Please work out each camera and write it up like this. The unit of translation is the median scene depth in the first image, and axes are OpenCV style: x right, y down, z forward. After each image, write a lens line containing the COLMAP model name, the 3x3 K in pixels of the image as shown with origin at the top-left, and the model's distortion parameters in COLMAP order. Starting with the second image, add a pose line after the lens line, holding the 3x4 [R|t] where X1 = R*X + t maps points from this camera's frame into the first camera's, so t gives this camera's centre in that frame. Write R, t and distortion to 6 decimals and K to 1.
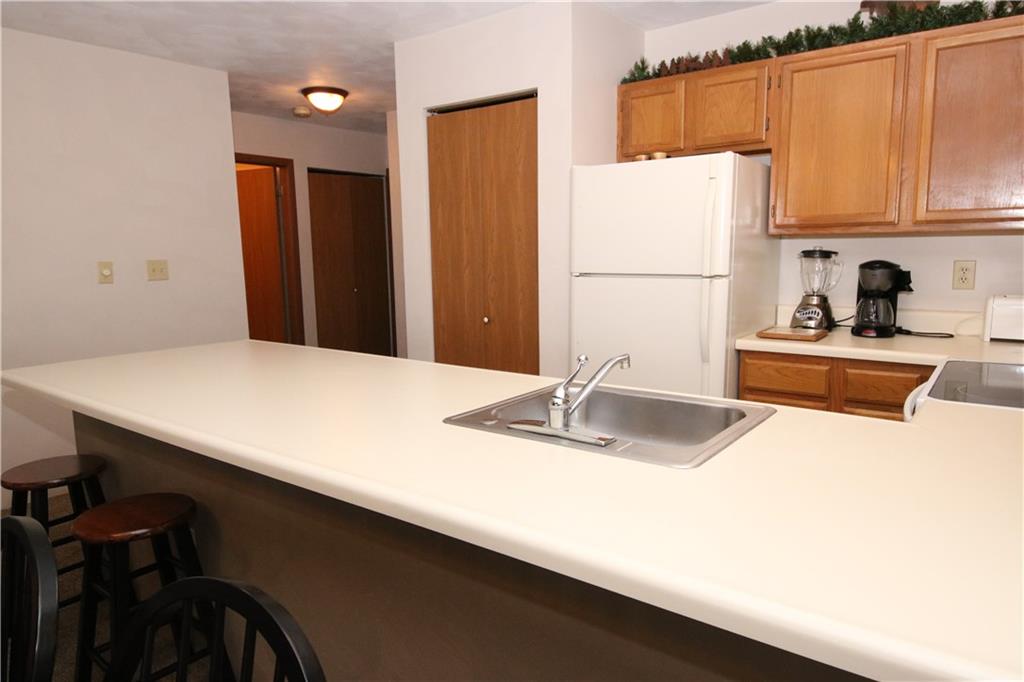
lens RADIAL K [[660.2, 0, 513.8], [0, 660.2, 342.7], [0, 0, 1]] dist [0.043198, -0.042354]
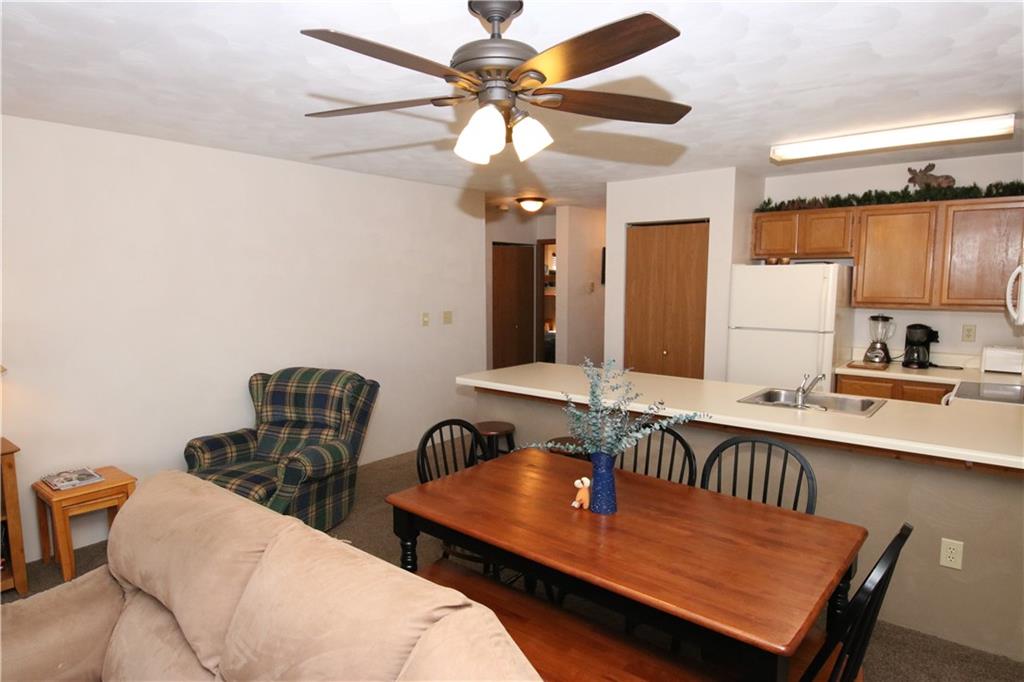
lens RADIAL K [[613.6, 0, 510.4], [0, 613.6, 344.7], [0, 0, 1]] dist [0.046069, -0.046416]
pose [[0.999177, 0.017572, -0.036568, -0.436292], [-0.018822, 0.999240, -0.034127, 0.005293], [0.035941, 0.034787, 0.998748, -0.623312]]
